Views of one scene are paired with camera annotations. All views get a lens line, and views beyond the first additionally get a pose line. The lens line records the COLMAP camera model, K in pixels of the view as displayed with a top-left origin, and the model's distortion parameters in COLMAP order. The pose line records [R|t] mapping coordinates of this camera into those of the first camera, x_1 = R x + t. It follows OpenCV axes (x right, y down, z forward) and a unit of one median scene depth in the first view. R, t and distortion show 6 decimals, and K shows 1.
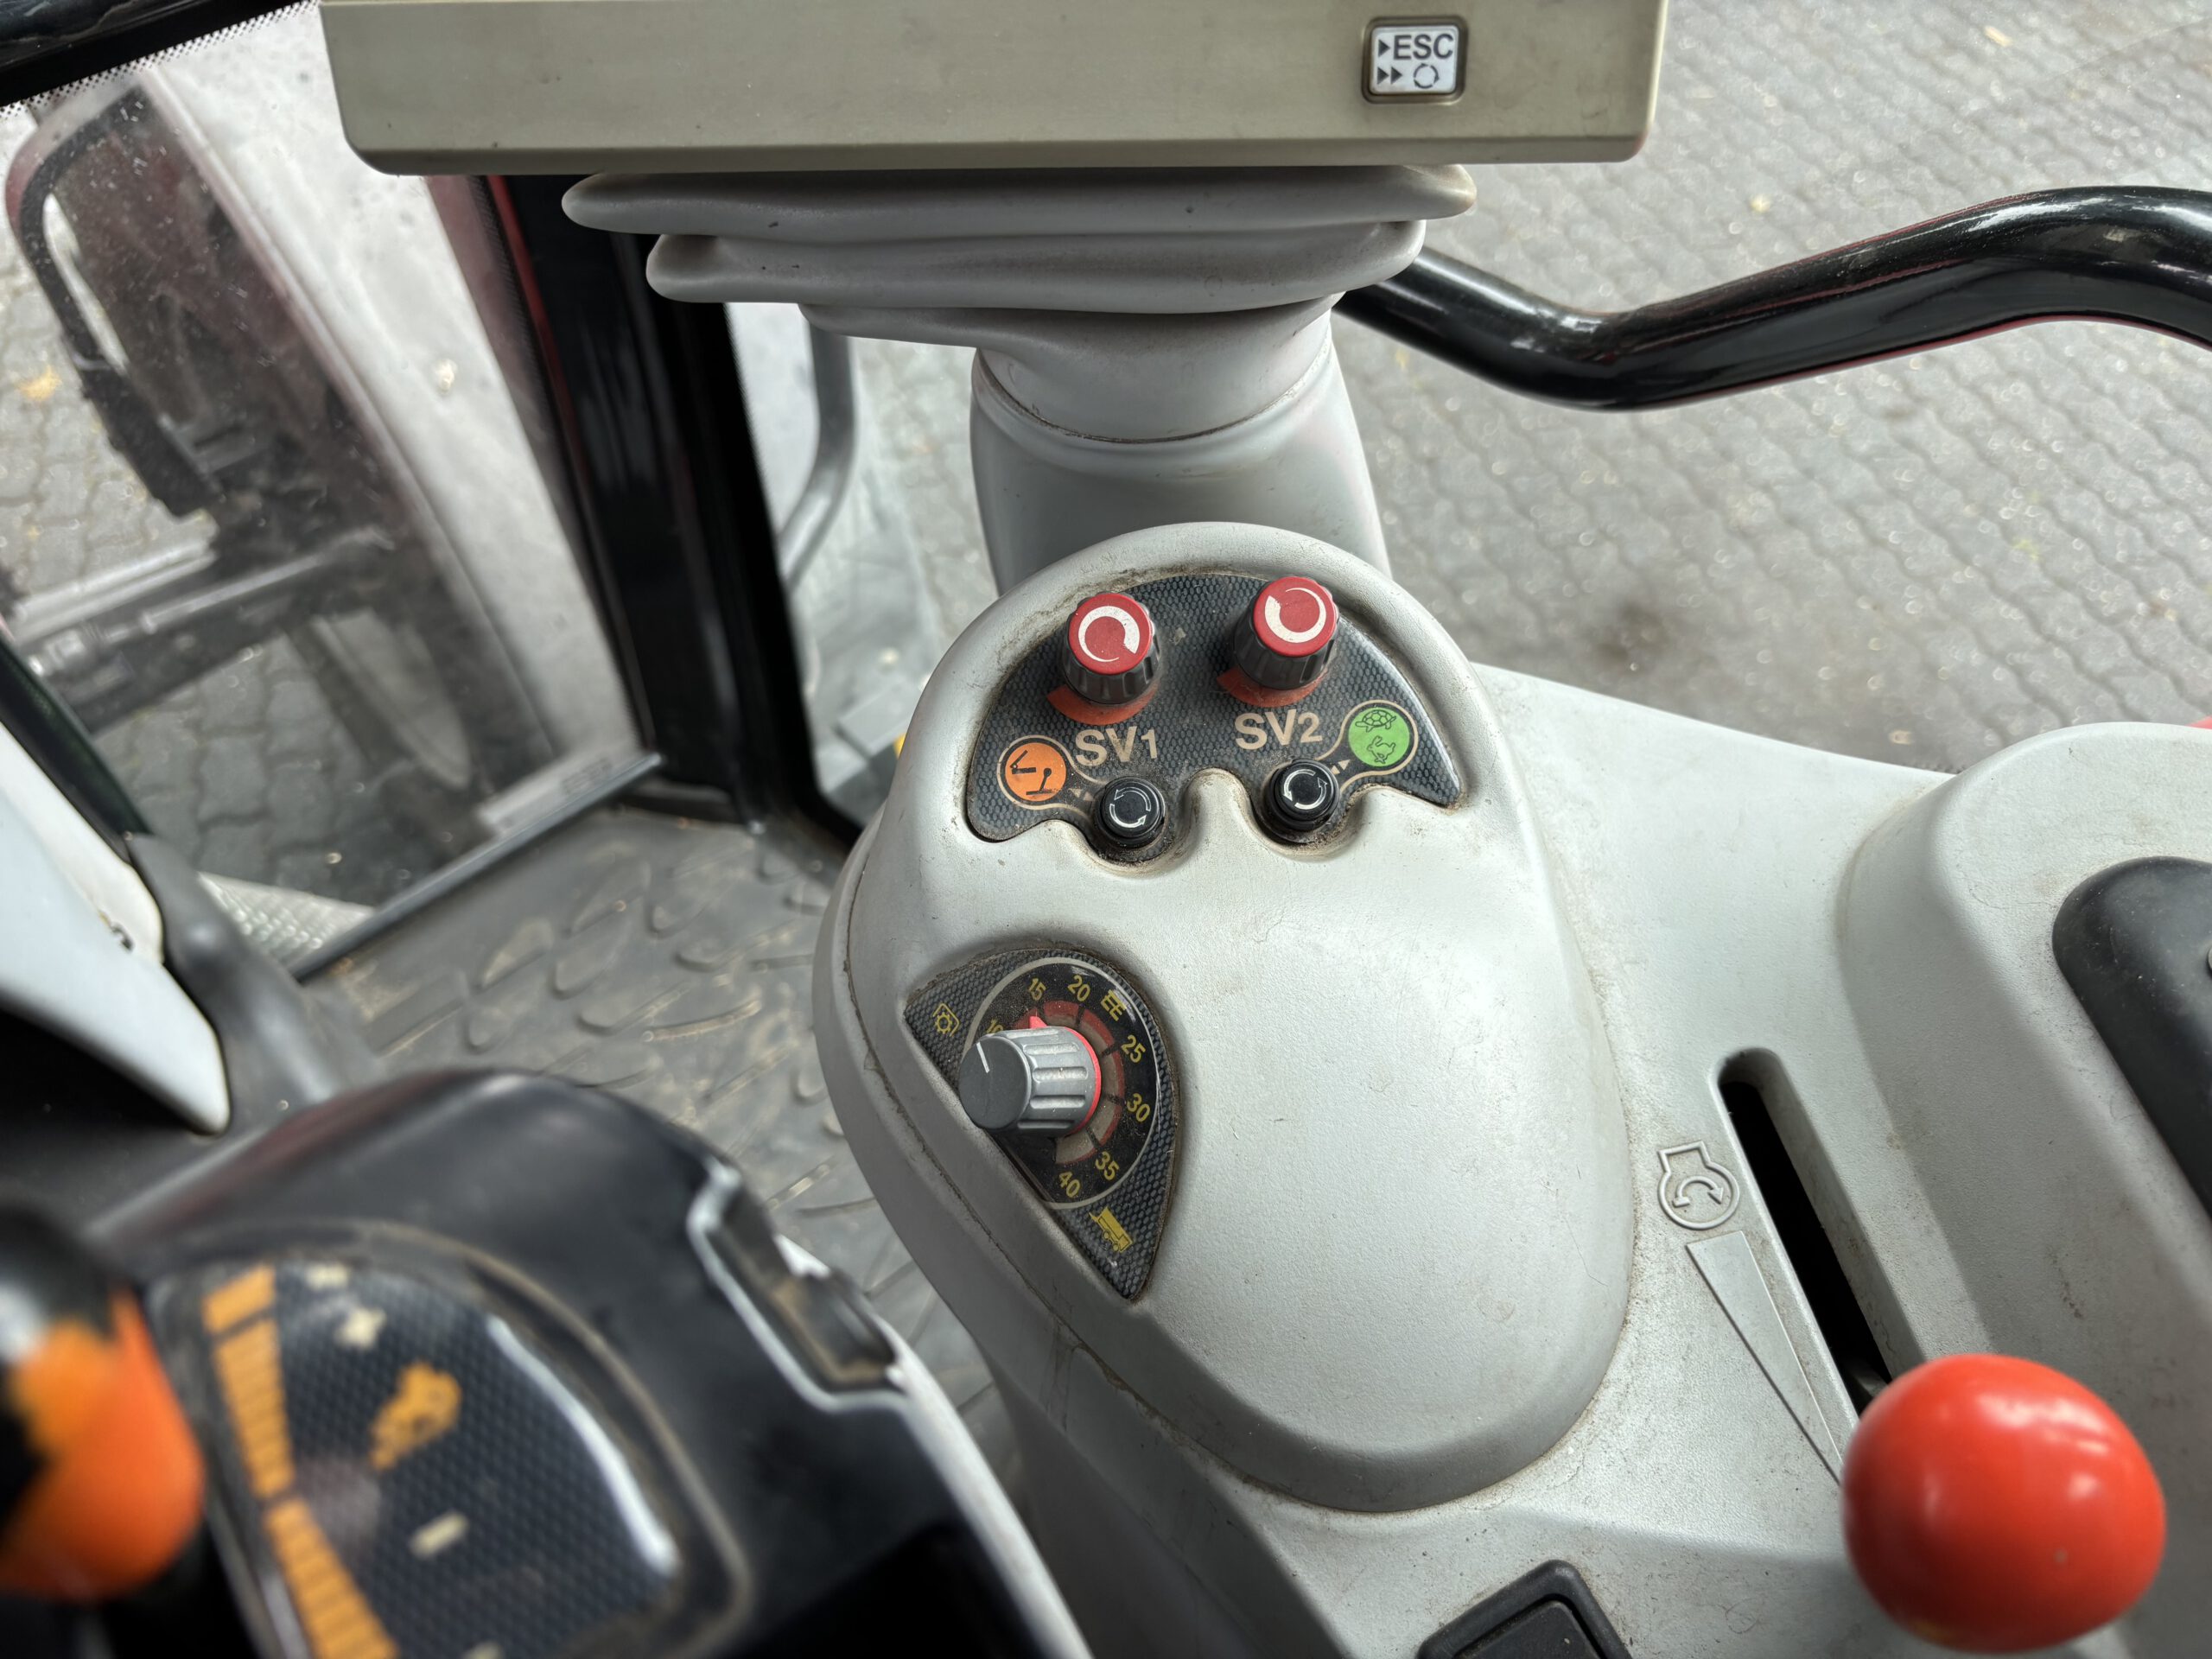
lens RADIAL K [[1717.7, 0, 1106.0], [0, 1717.7, 829.5], [0, 0, 1]] dist [0.007813, -0.002241]
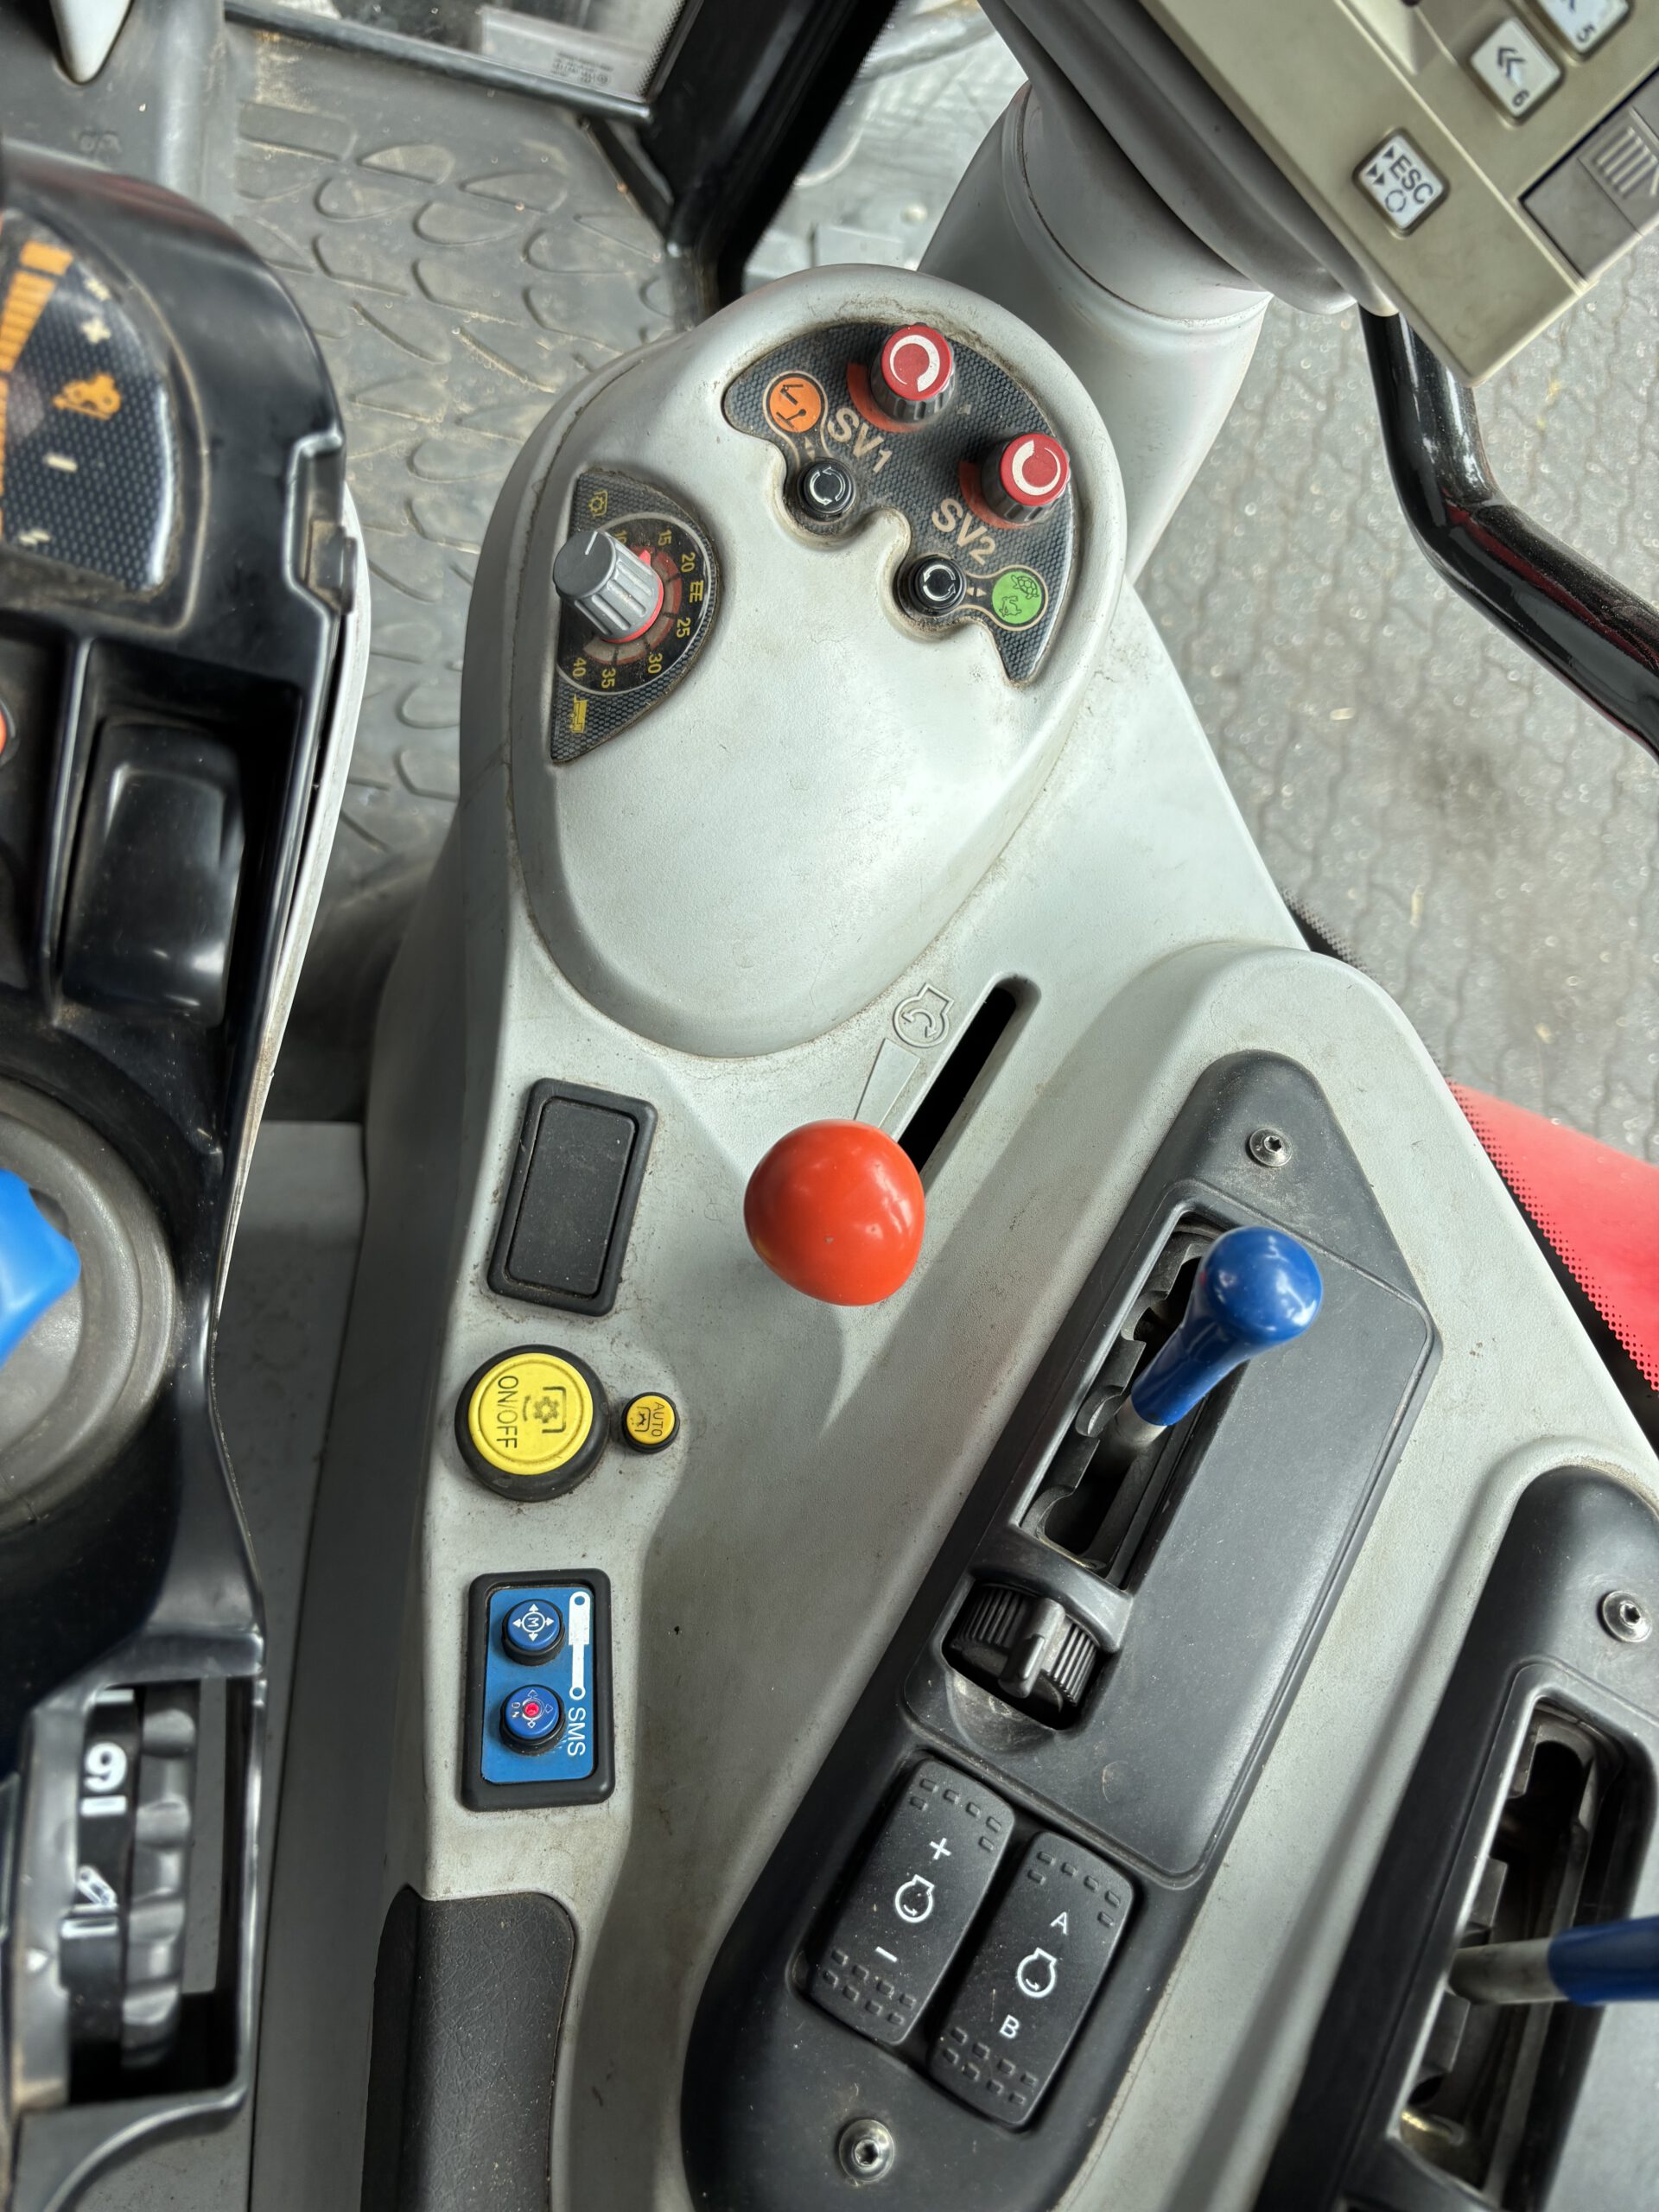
lens RADIAL K [[1620.8, 0, 829.5], [0, 1620.8, 1106.0], [0, 0, 1]] dist [-0.001957, -0.001191]
pose [[0.704329, 0.683216, 0.192711, 0.093305], [-0.706281, 0.647168, 0.286951, -0.058699], [0.071334, -0.338216, 0.938361, -0.225915]]
